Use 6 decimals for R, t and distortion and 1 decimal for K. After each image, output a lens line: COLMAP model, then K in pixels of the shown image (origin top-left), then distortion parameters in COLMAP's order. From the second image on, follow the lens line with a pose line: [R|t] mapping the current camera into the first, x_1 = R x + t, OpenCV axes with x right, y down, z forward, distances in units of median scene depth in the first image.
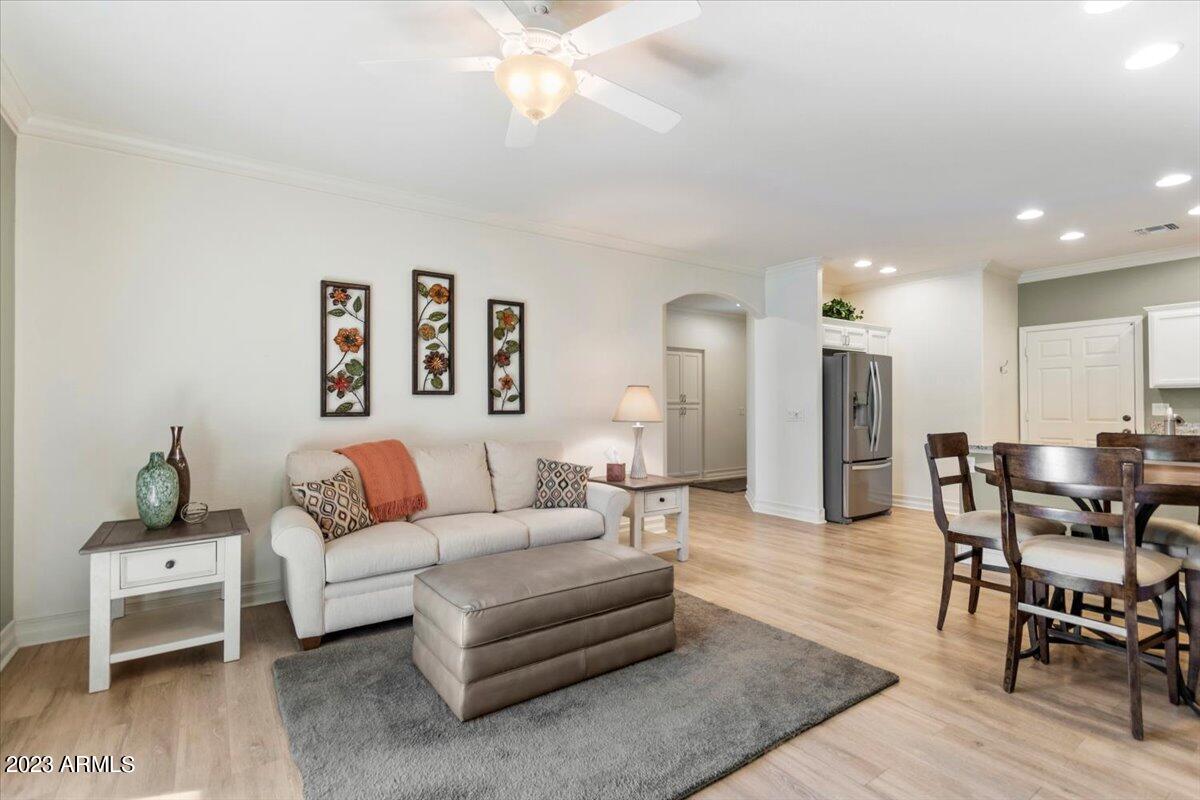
lens RADIAL K [[556.0, 0, 606.1], [0, 556.0, 407.2], [0, 0, 1]] dist [0.001278, 0.000420]
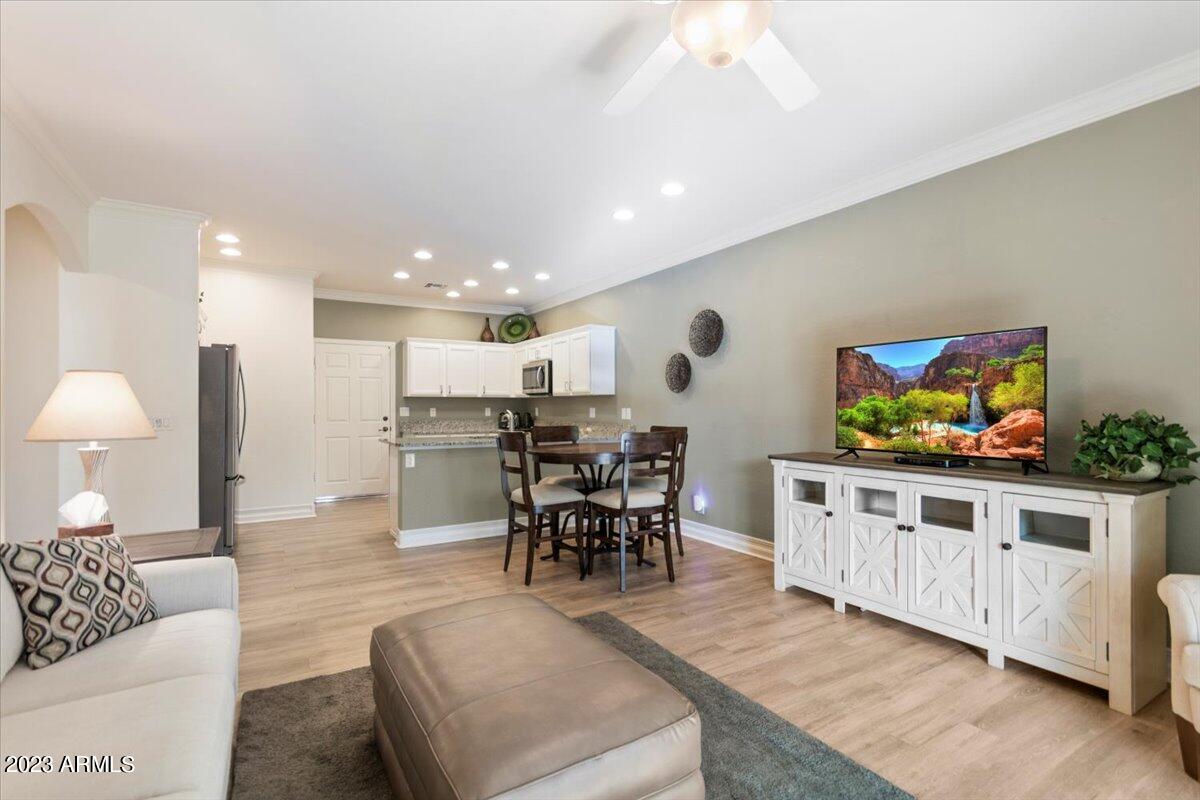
lens RADIAL K [[556.0, 0, 606.1], [0, 556.0, 407.2], [0, 0, 1]] dist [0.001278, 0.000420]
pose [[0.060390, 0.003497, 0.998169, -0.509930], [0.001202, 0.999993, -0.003576, -0.002731], [-0.998174, 0.001416, 0.060385, 0.573178]]
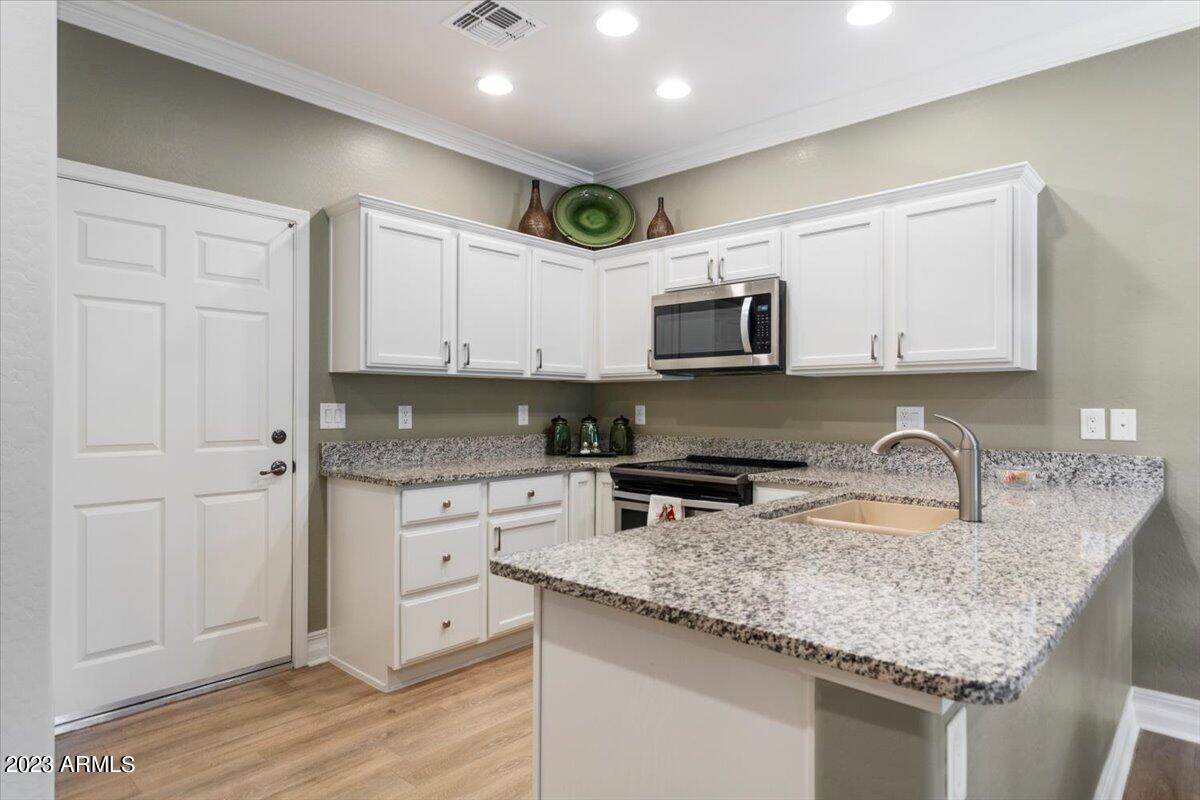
lens RADIAL K [[669.4, 0, 612.0], [0, 669.4, 410.2], [0, 0, 1]] dist [0.004083, 0.000697]
pose [[-0.227209, -0.004787, 0.973834, 0.518263], [-0.000890, 0.999989, 0.004708, -0.005603], [-0.973846, 0.000203, -0.227210, 1.248624]]
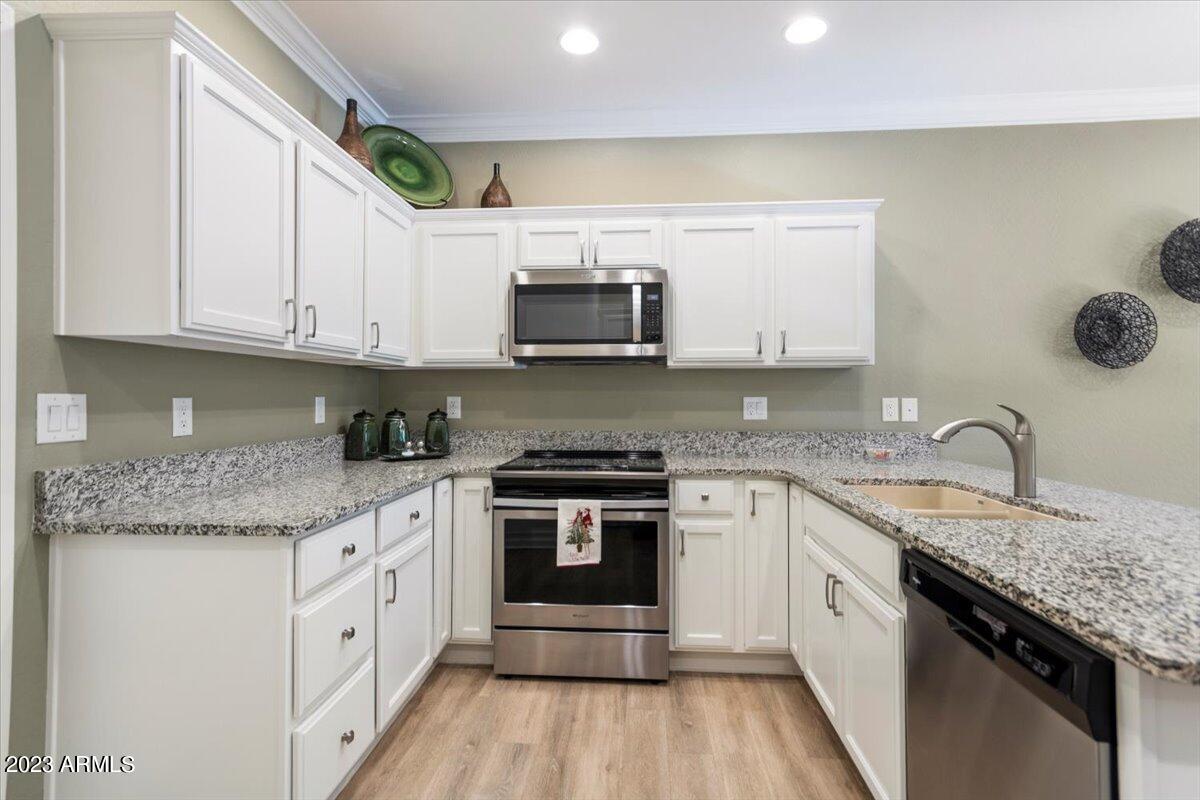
lens RADIAL K [[584.2, 0, 600.0], [0, 584.2, 400.0], [0, 0, 1]] dist [0.005706, 0.001370]
pose [[-0.776788, -0.000142, 0.629762, 0.879763], [0.003178, 0.999986, 0.004145, -0.006450], [-0.629754, 0.005221, -0.776777, 1.470171]]
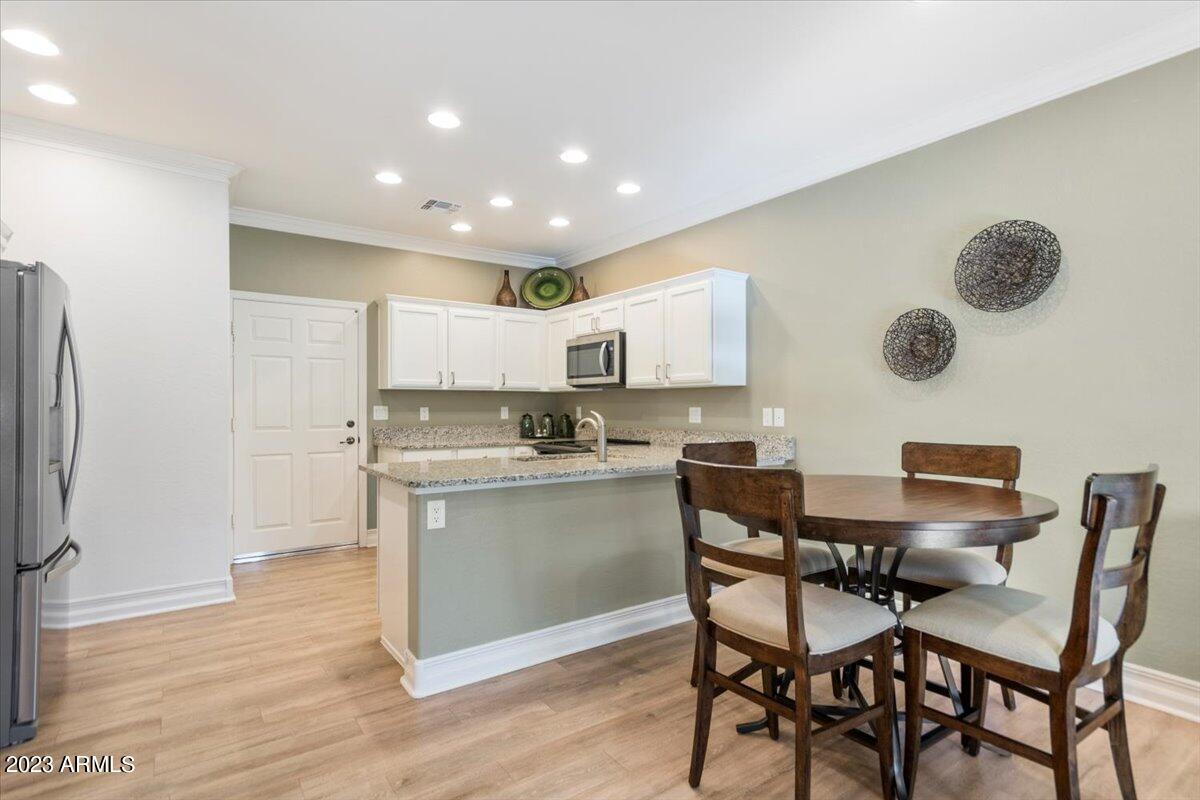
lens RADIAL K [[596.8, 0, 610.9], [0, 596.8, 412.4], [0, 0, 1]] dist [0.004035, 0.000739]
pose [[-0.019670, -0.007173, 0.999781, 0.049432], [0.000747, 0.999974, 0.007189, -0.004973], [-0.999806, 0.000888, -0.019664, 0.907964]]
